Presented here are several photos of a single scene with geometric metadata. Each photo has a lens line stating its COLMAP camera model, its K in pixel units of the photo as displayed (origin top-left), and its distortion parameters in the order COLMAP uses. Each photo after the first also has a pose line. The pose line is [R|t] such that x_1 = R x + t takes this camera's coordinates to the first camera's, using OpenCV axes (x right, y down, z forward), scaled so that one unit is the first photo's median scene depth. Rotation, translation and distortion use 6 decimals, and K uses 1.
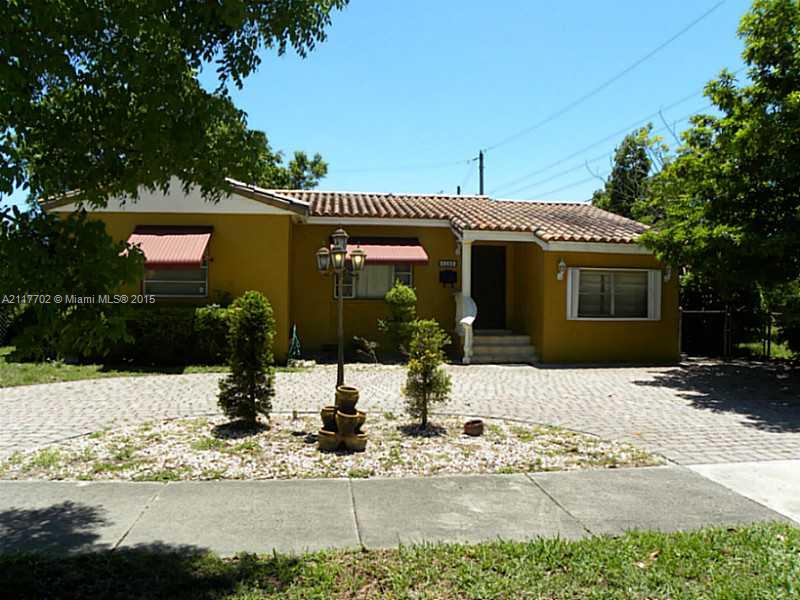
lens RADIAL K [[609.0, 0, 400.0], [0, 609.0, 300.0], [0, 0, 1]] dist [-0.152750, 0.088715]
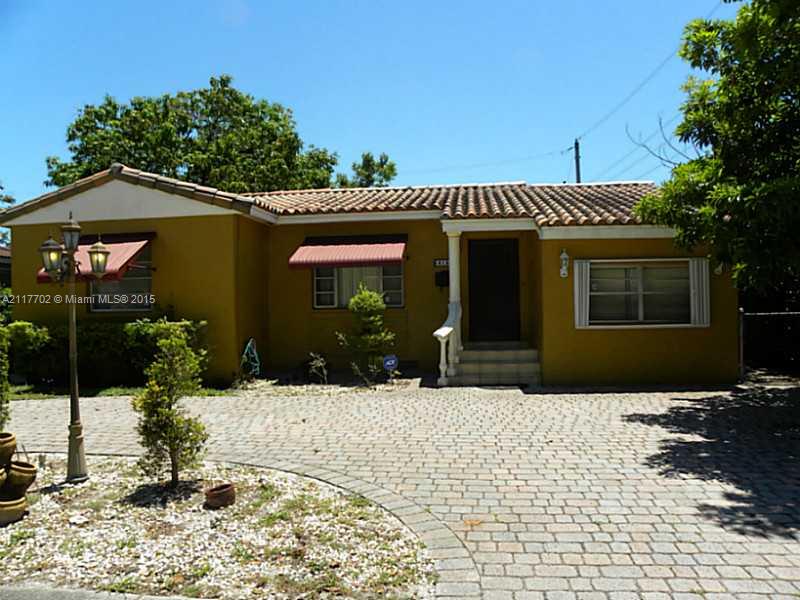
lens RADIAL K [[613.9, 0, 398.3], [0, 613.9, 301.9], [0, 0, 1]] dist [-0.151110, 0.094871]
pose [[0.971069, -0.027563, -0.237202, 0.339298], [0.025033, 0.999593, -0.013673, 0.005228], [0.237482, 0.007339, 0.971364, 0.273951]]
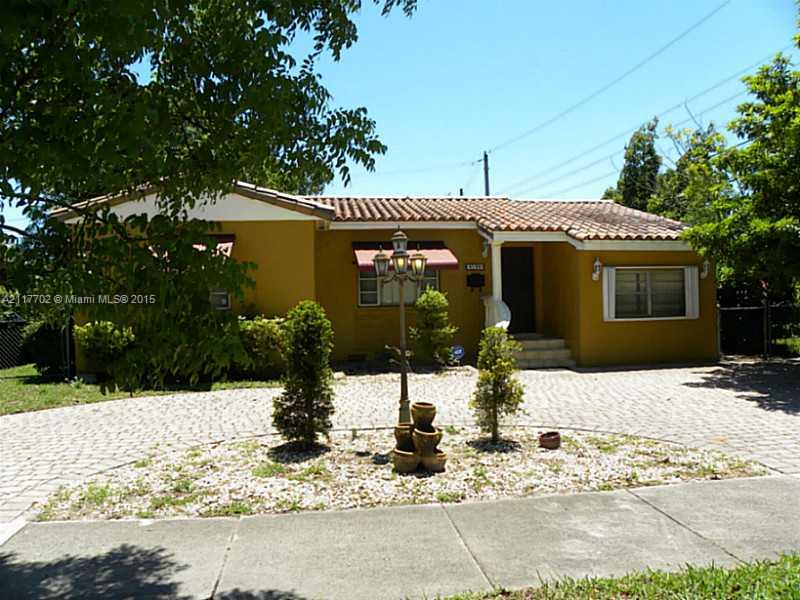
lens RADIAL K [[613.9, 0, 398.3], [0, 613.9, 301.9], [0, 0, 1]] dist [-0.151110, 0.094871]
pose [[0.999534, -0.030315, 0.003707, -0.076530], [0.030339, 0.999517, -0.006767, -0.001993], [-0.003500, 0.006876, 0.999970, 0.045705]]
